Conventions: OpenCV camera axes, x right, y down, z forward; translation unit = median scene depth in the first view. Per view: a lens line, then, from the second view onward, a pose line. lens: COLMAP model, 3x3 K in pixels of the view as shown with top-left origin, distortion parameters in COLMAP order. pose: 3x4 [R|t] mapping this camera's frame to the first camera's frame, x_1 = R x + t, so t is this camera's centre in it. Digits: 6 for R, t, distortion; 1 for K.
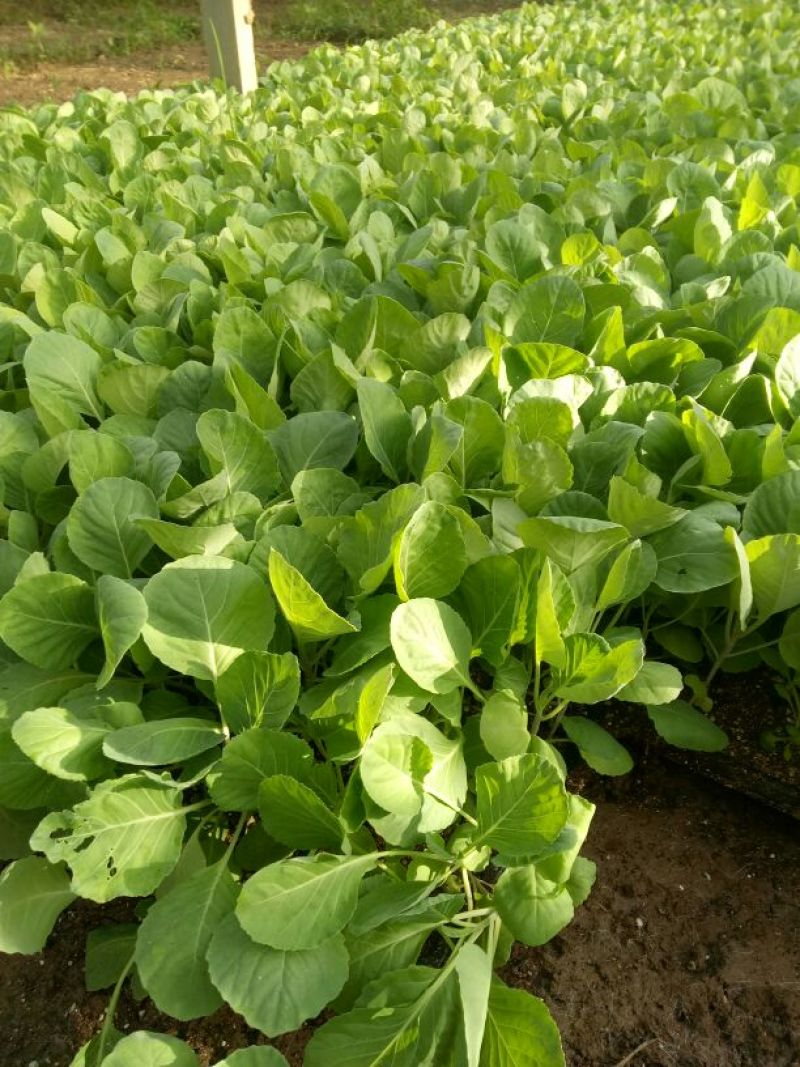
lens RADIAL K [[901.7, 0, 395.8], [0, 901.7, 511.0], [0, 0, 1]] dist [0.153699, -0.204732]
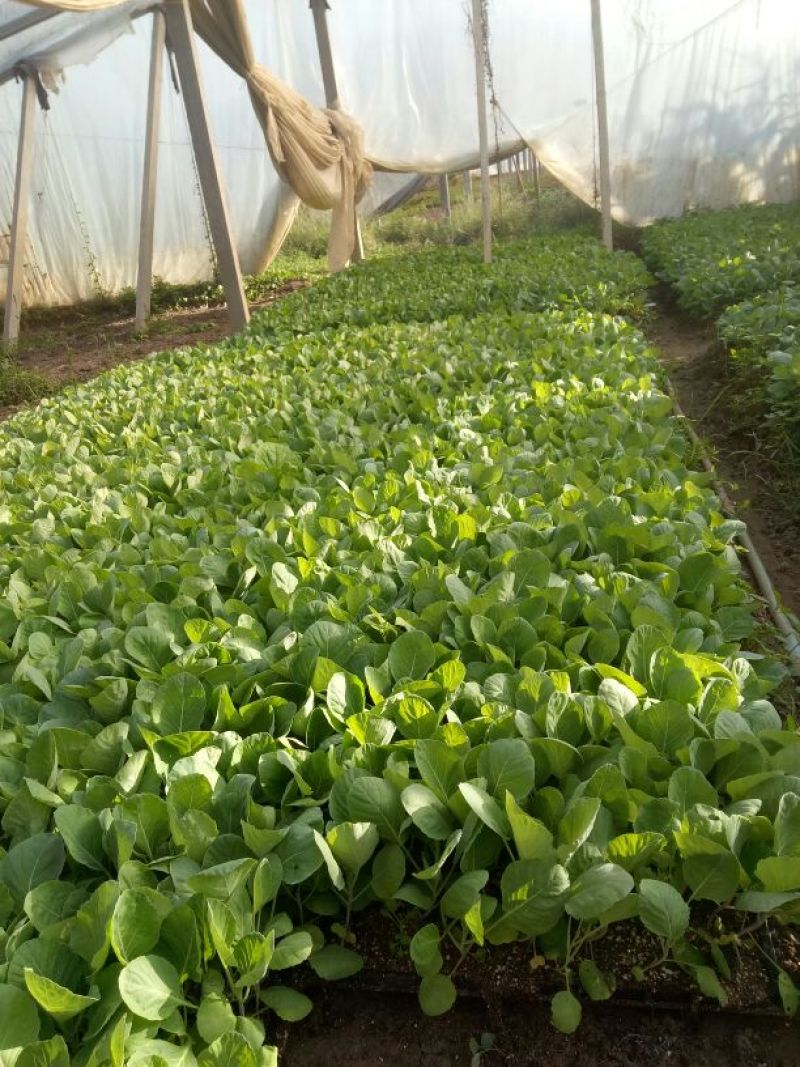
lens RADIAL K [[901.7, 0, 395.8], [0, 901.7, 511.0], [0, 0, 1]] dist [0.153699, -0.204732]
pose [[0.903222, -0.257232, 0.343543, 0.058130], [0.335308, 0.922592, -0.190769, -0.108918], [-0.267878, 0.287500, 0.919557, -0.540176]]
